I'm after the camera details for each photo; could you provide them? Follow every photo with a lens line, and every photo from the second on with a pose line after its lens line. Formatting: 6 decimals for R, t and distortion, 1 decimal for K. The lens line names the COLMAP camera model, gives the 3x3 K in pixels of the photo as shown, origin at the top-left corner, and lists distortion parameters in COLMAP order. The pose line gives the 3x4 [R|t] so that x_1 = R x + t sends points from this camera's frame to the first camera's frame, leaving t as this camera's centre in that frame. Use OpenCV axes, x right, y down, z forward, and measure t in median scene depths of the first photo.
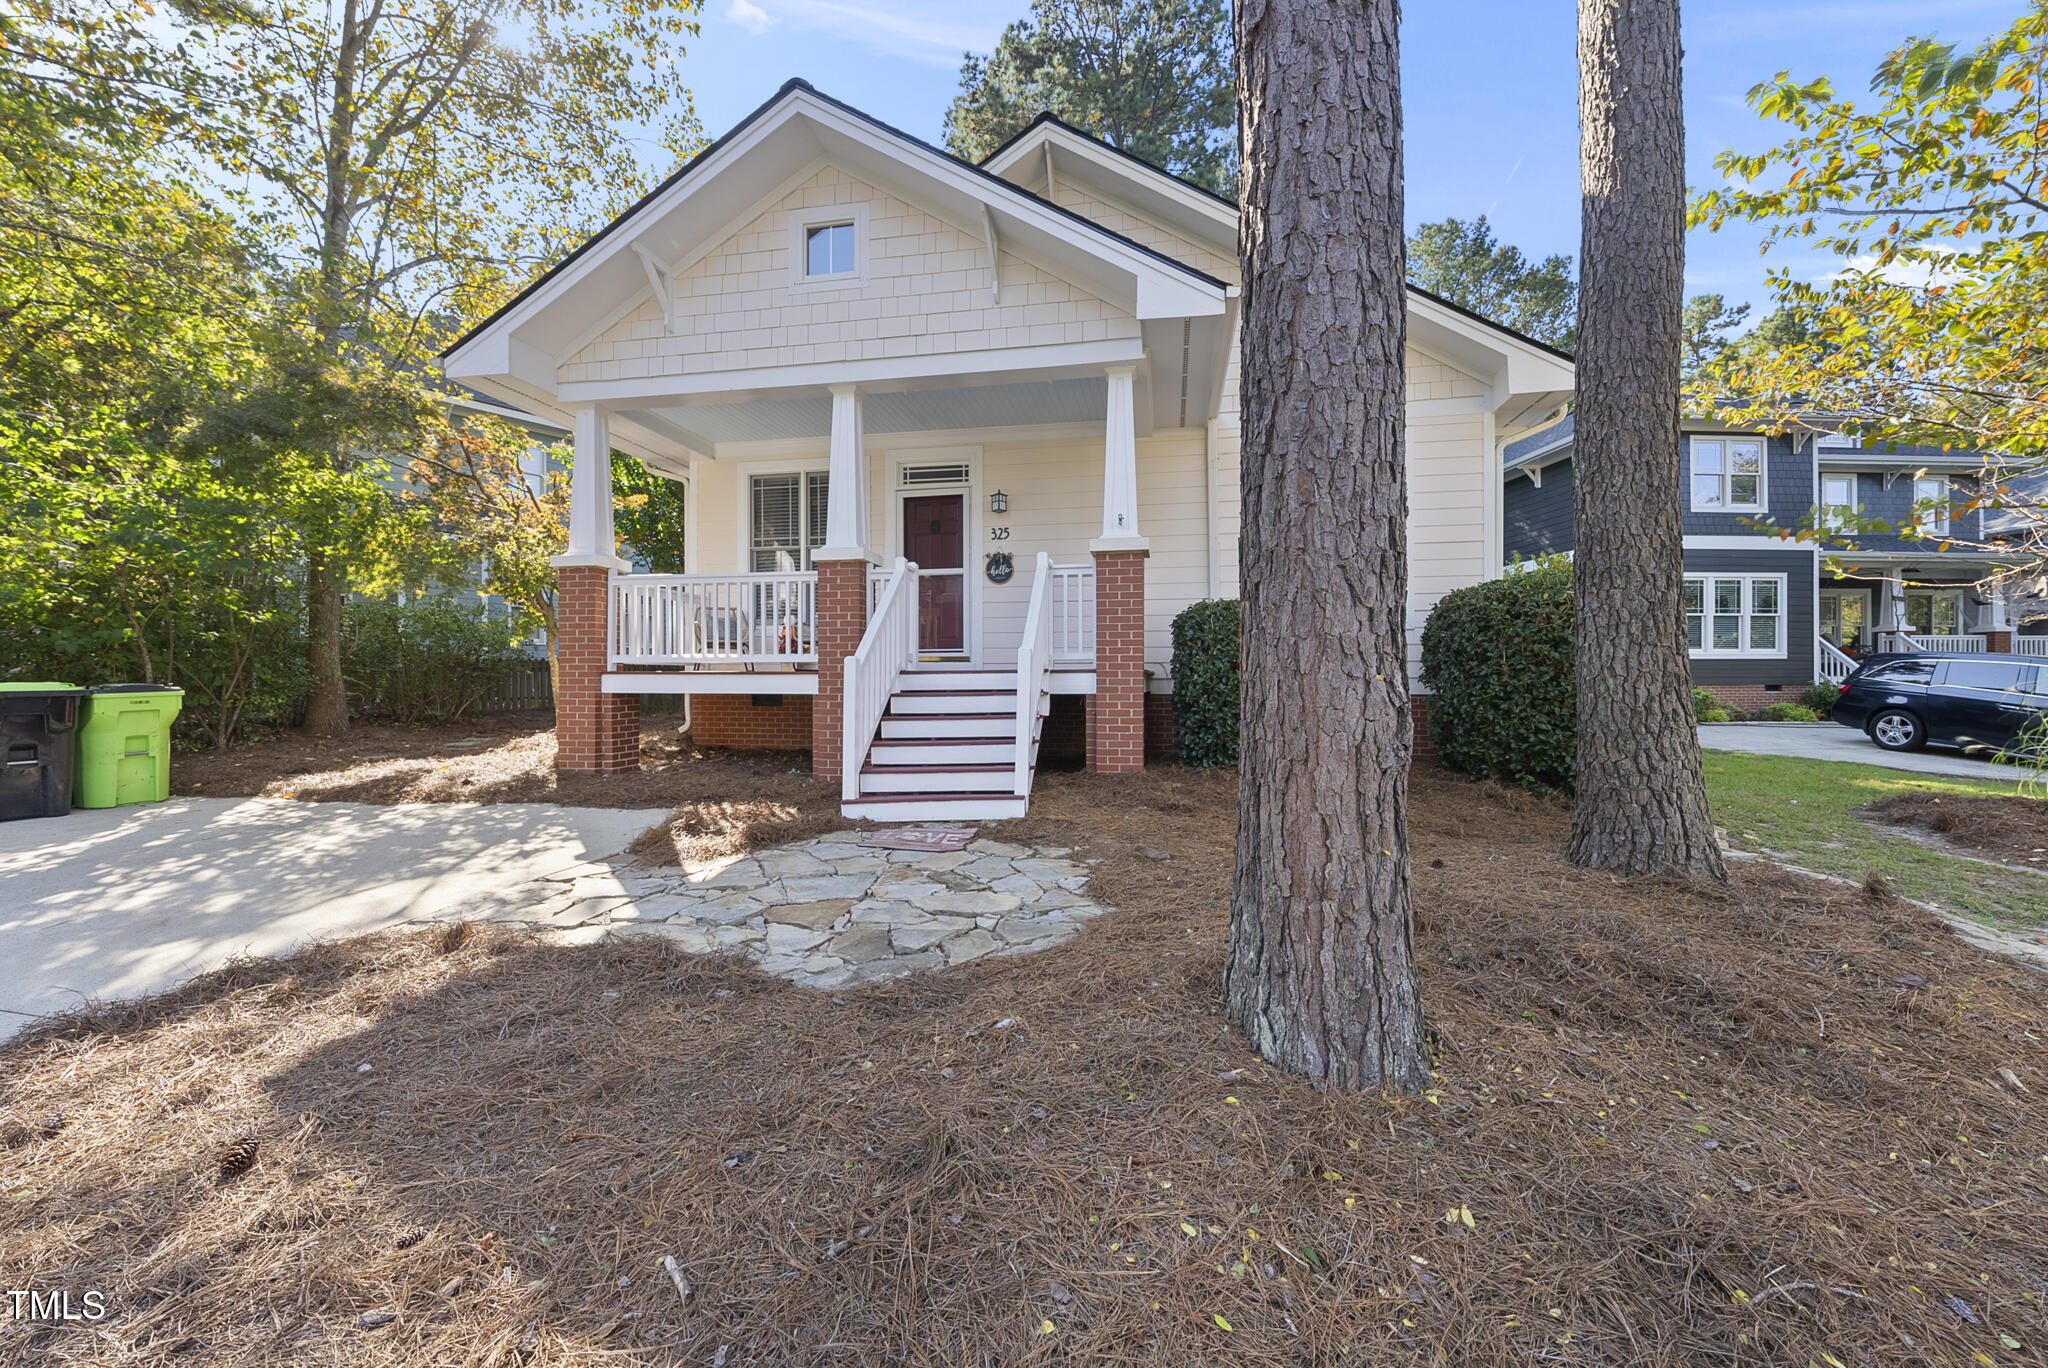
lens RADIAL K [[829.7, 0, 1034.6], [0, 829.7, 681.9], [0, 0, 1]] dist [-0.001570, -0.000012]
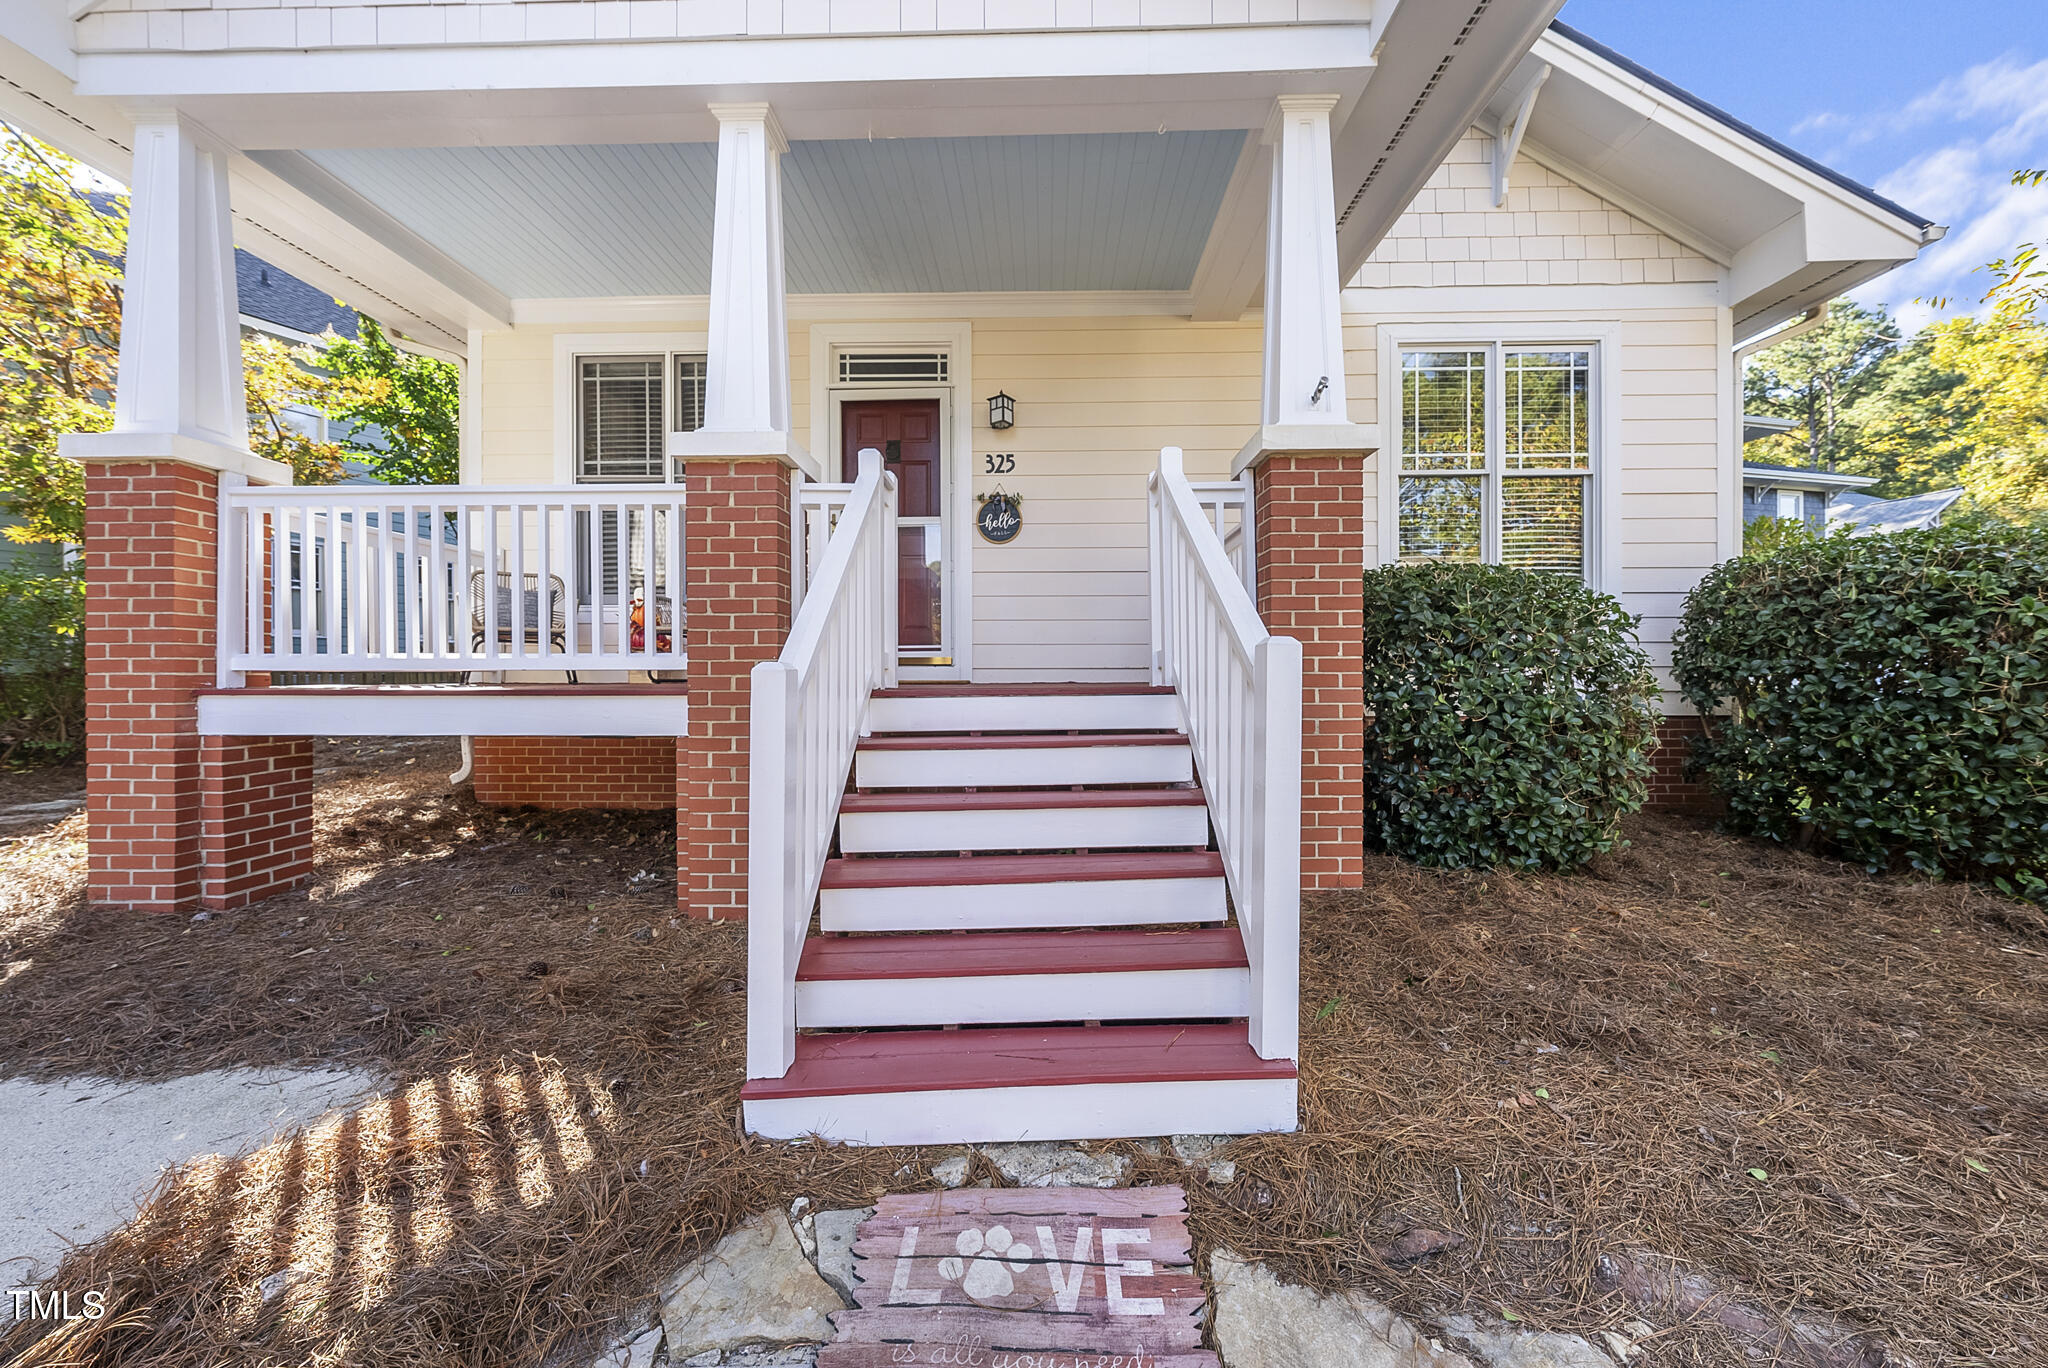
lens RADIAL K [[684.7, 0, 1013.9], [0, 684.7, 680.0], [0, 0, 1]] dist [0.003047, -0.000002]
pose [[0.987529, -0.003048, 0.157410, -0.125040], [0.001475, 0.999948, 0.010107, -0.020445], [-0.157433, -0.009749, 0.987482, 0.528081]]
